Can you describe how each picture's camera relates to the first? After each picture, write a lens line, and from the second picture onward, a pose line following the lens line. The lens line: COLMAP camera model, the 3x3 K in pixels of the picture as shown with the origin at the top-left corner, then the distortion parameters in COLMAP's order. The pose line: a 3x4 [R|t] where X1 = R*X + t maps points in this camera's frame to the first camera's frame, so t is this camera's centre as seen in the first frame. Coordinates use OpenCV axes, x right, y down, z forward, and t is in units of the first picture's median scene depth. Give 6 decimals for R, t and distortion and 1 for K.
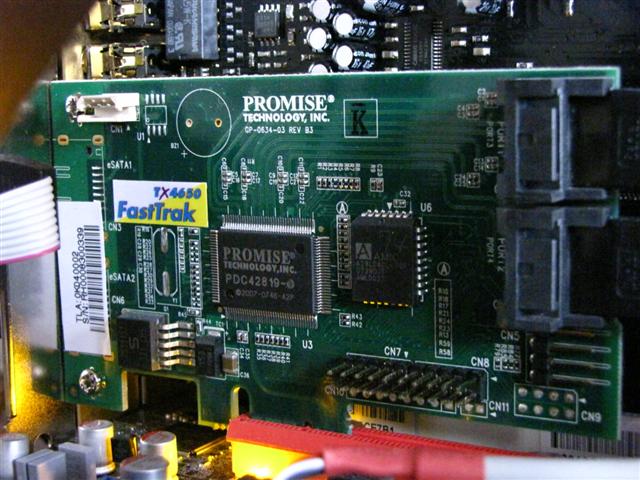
lens RADIAL K [[1135.2, 0, 320.0], [0, 1135.2, 240.0], [0, 0, 1]] dist [-0.097573, 0.005774]
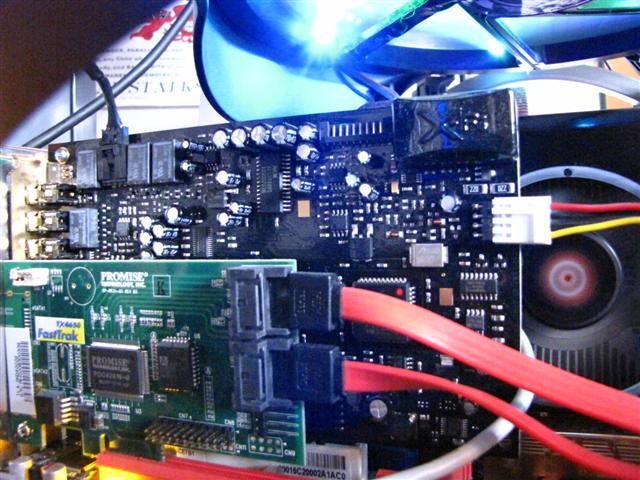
lens RADIAL K [[530.6, 0, 320.0], [0, 530.6, 240.0], [0, 0, 1]] dist [-0.134171, 0.008162]
pose [[0.981479, -0.014183, 0.191045, 0.115219], [0.036425, 0.992880, -0.113416, -0.070571], [-0.188076, 0.118275, 0.975007, 0.127483]]
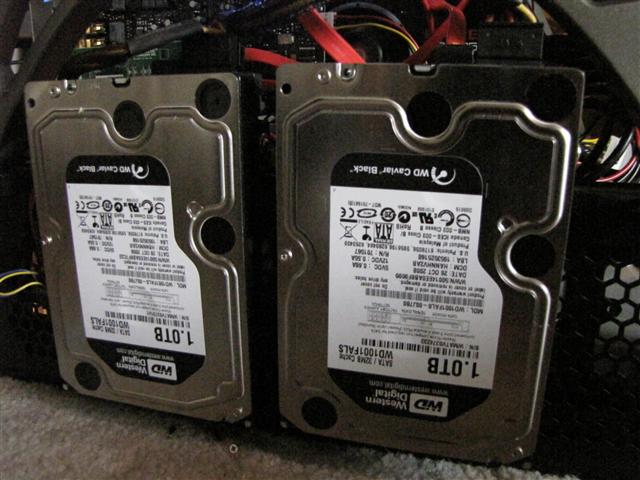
lens RADIAL K [[530.6, 0, 320.0], [0, 530.6, 240.0], [0, 0, 1]] dist [-0.134171, 0.008162]
pose [[0.962878, -0.048794, 0.265489, 0.046194], [0.016585, 0.992363, 0.122233, 0.289679], [-0.269425, -0.113293, 0.956334, -0.813227]]
